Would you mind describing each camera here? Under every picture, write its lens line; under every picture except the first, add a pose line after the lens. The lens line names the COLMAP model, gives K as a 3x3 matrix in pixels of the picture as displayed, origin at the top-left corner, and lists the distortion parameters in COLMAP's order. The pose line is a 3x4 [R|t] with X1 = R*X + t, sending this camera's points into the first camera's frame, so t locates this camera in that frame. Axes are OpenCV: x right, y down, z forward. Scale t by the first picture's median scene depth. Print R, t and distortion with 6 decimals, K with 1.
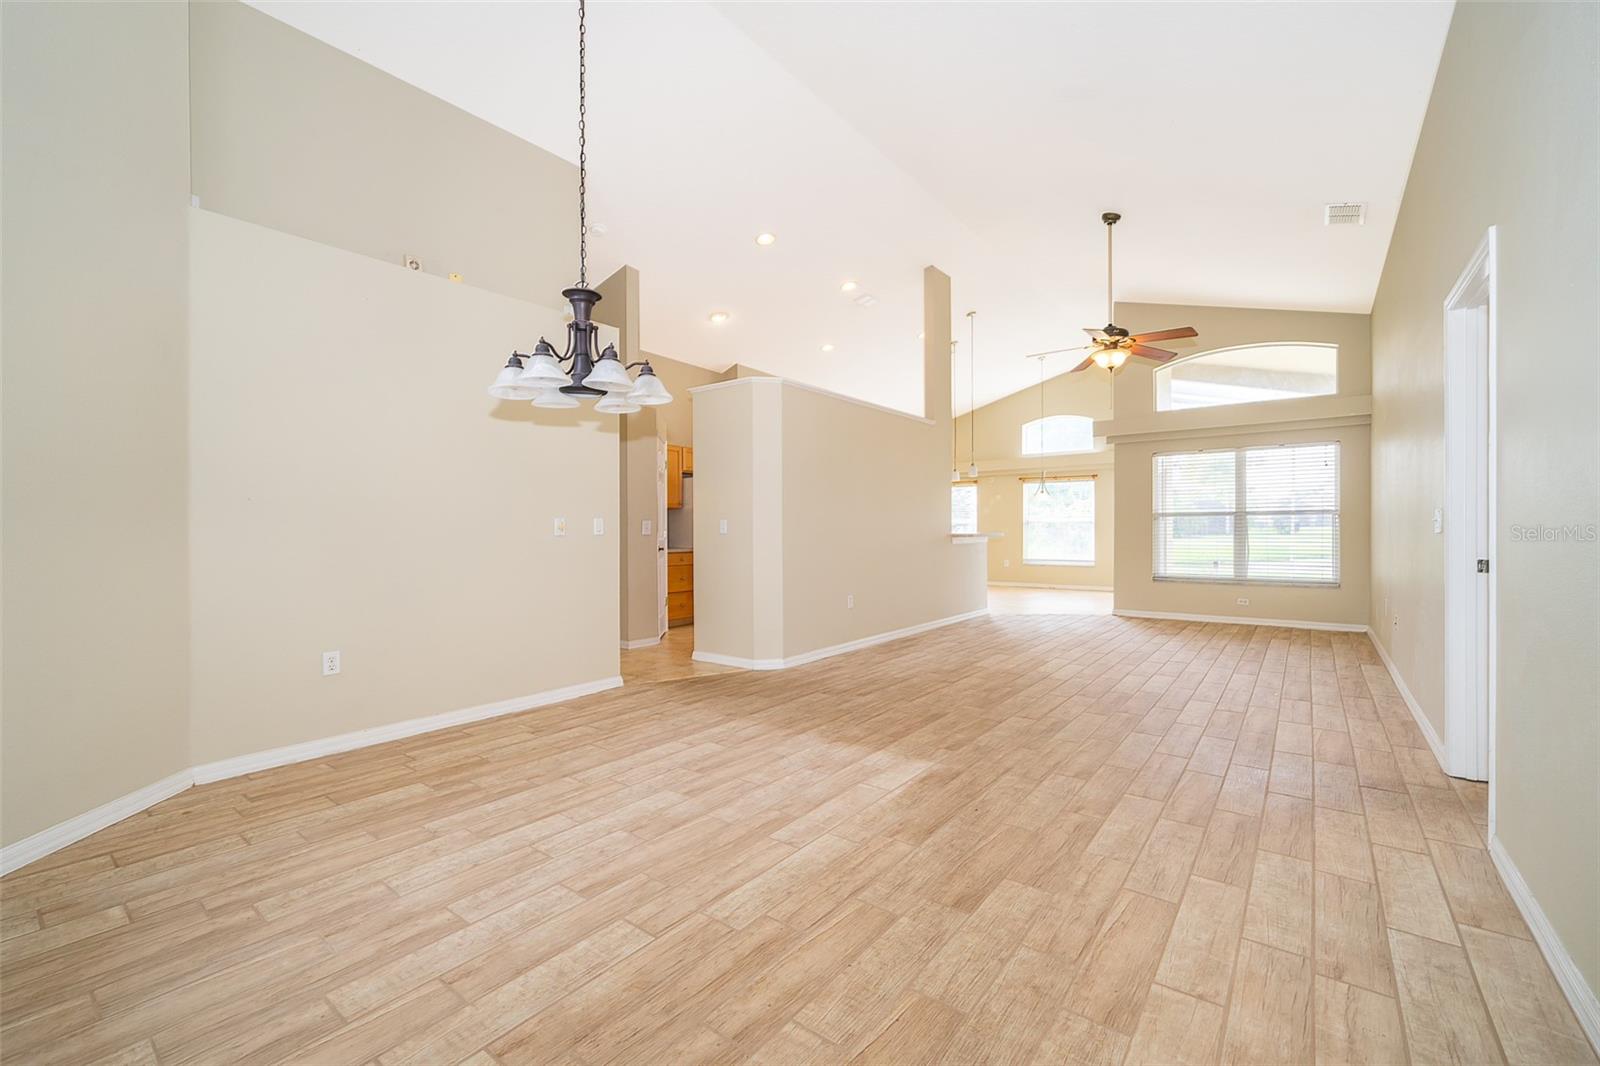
lens RADIAL K [[743.6, 0, 800.0], [0, 743.6, 533.0], [0, 0, 1]] dist [-0.013713, -0.000247]
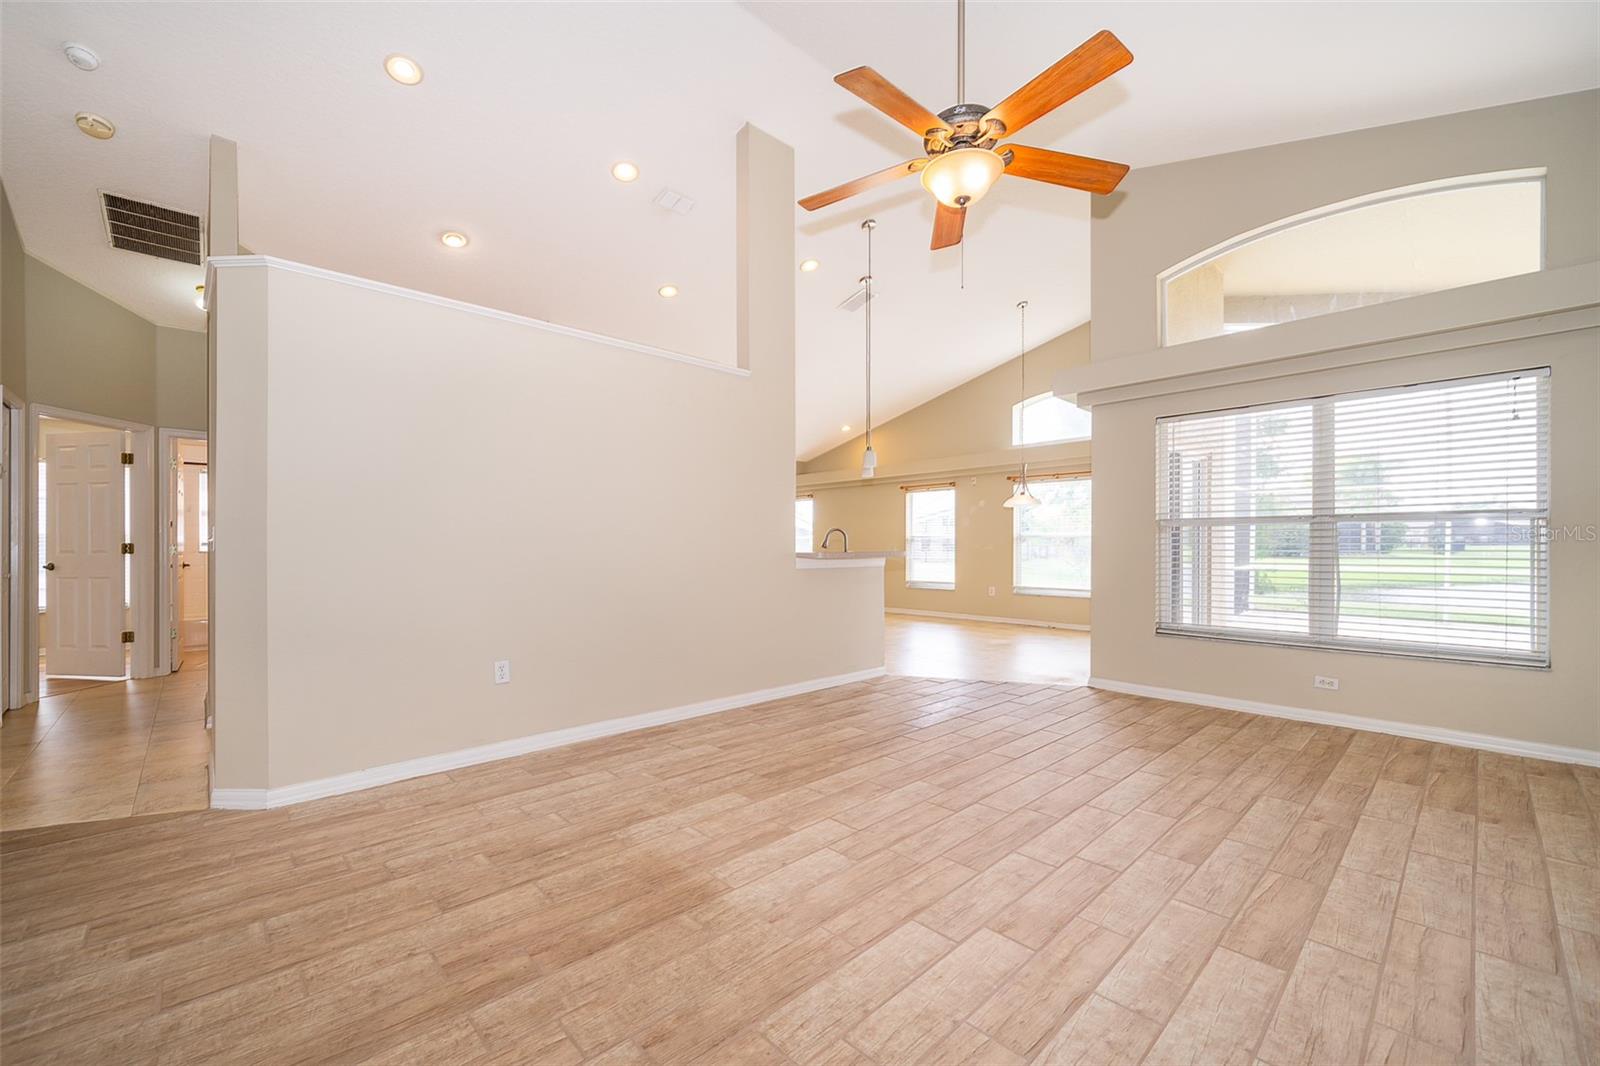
lens RADIAL K [[630.8, 0, 799.6], [0, 630.8, 549.1], [0, 0, 1]] dist [-0.014895, -0.000014]
pose [[0.975892, 0.004592, -0.218205, 0.308975], [-0.003929, 0.999986, 0.003472, -0.003629], [0.218218, -0.002531, 0.975897, 0.452761]]
